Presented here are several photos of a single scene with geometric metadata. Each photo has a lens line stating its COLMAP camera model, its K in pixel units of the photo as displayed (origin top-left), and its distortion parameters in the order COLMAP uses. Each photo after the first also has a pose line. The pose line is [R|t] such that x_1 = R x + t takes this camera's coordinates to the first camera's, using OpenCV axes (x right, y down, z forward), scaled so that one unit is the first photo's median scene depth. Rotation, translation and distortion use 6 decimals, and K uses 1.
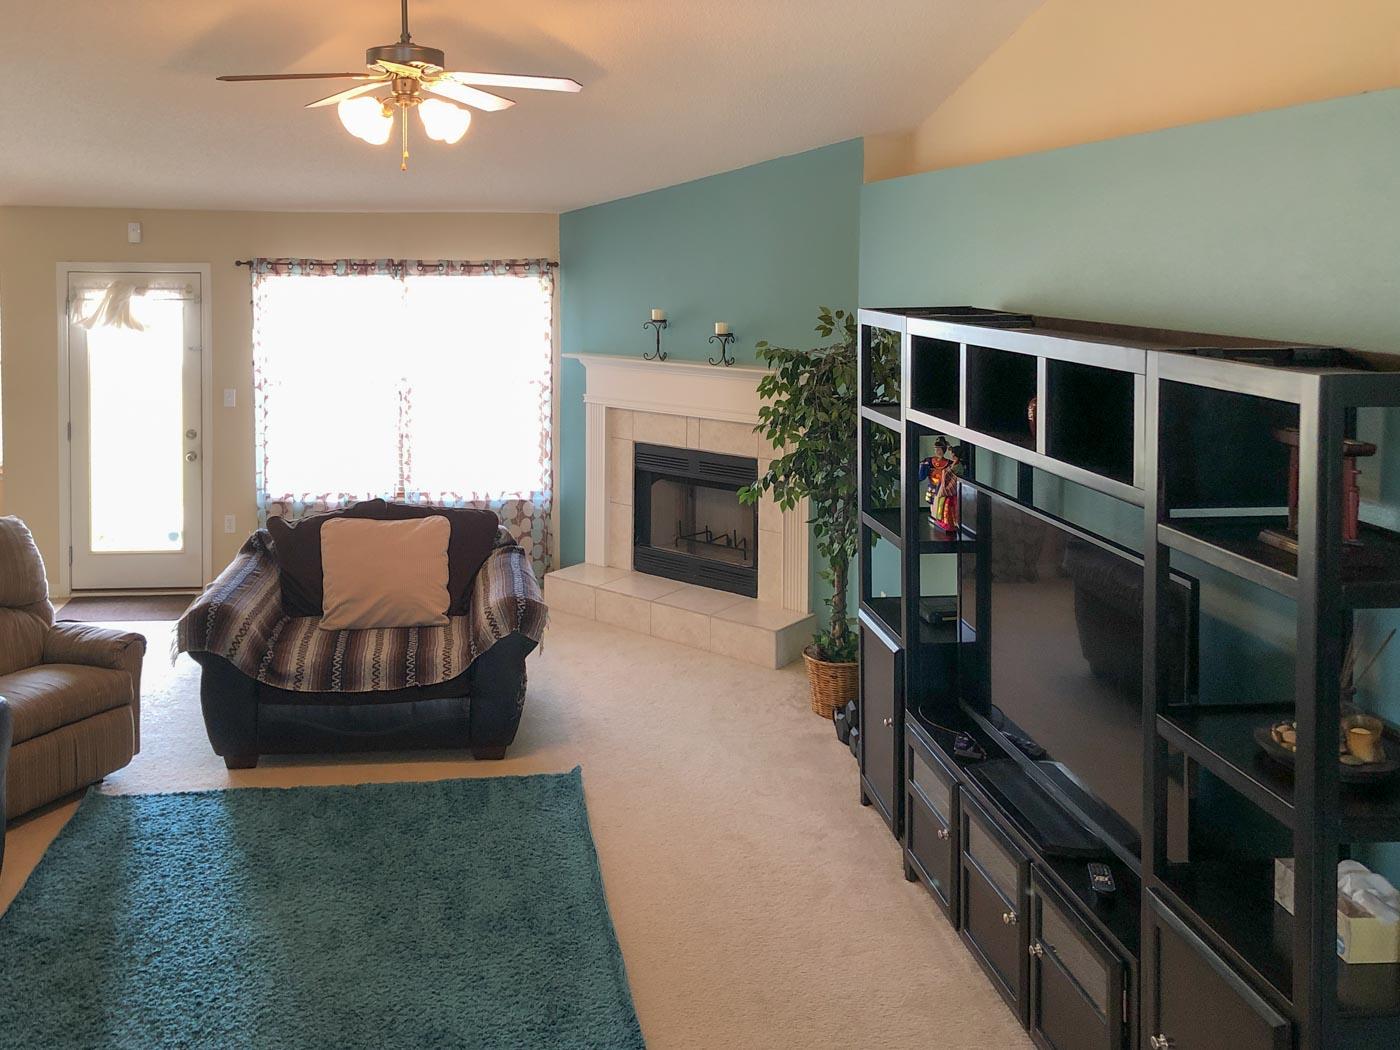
lens RADIAL K [[1201.3, 0, 549.0], [0, 1201.3, 320.4], [0, 0, 1]] dist [-0.006594, -0.006263]
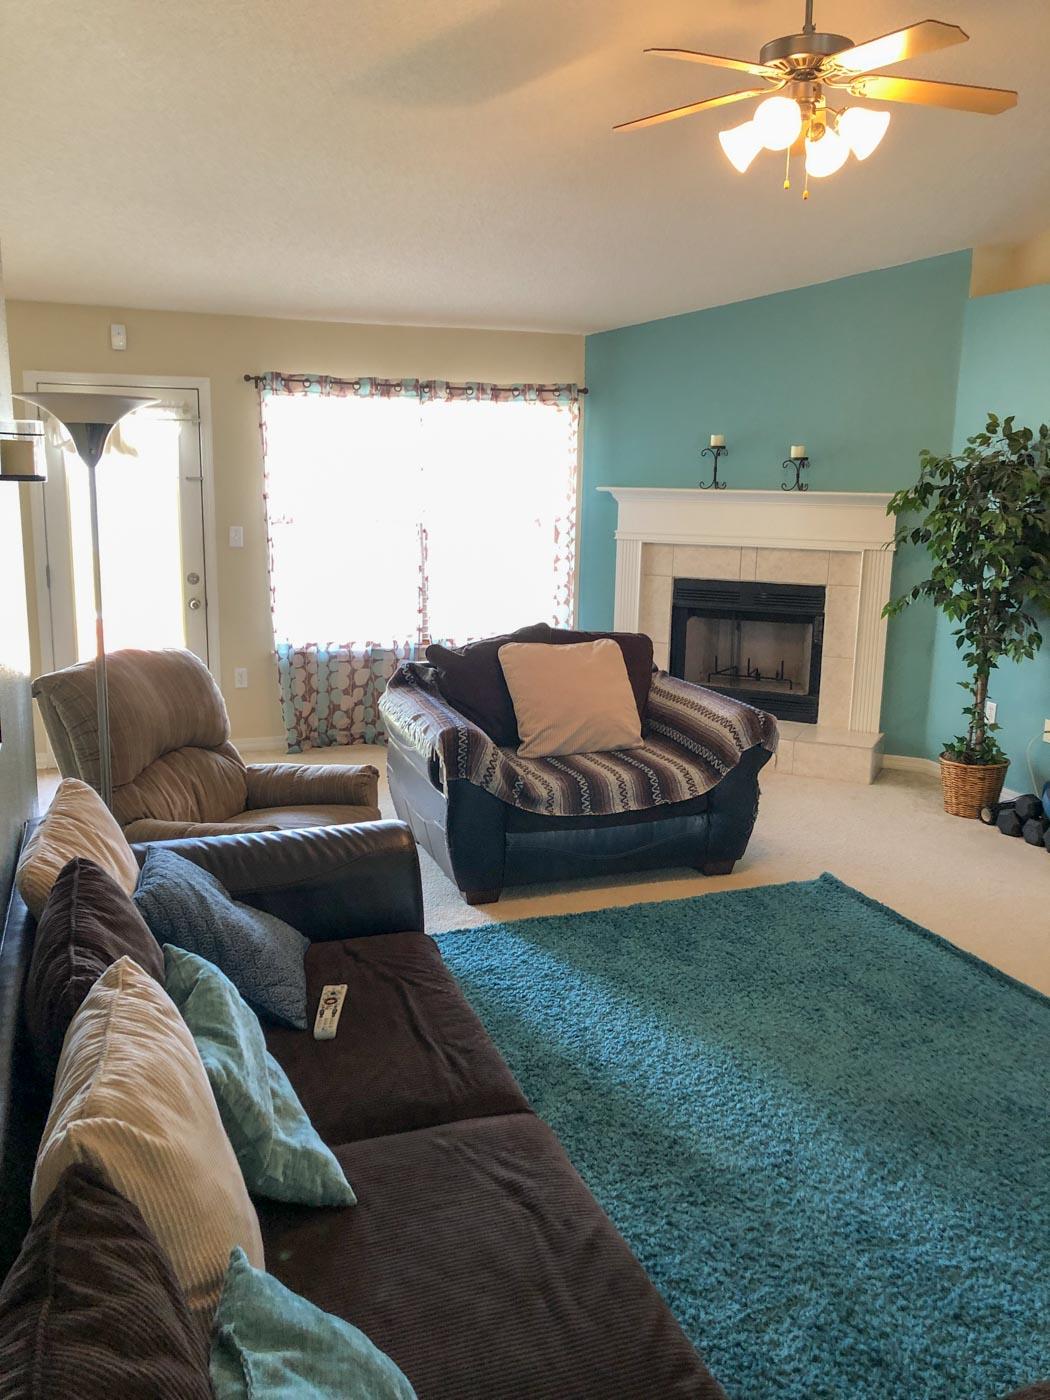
lens RADIAL K [[1183.1, 0, 522.1], [0, 1183.1, 692.3], [0, 0, 1]] dist [0.018049, -0.005993]
pose [[0.964204, -0.042610, 0.261716, -0.303915], [0.005167, 0.989836, 0.142119, 0.056277], [-0.265112, -0.135679, 0.954624, 0.103015]]
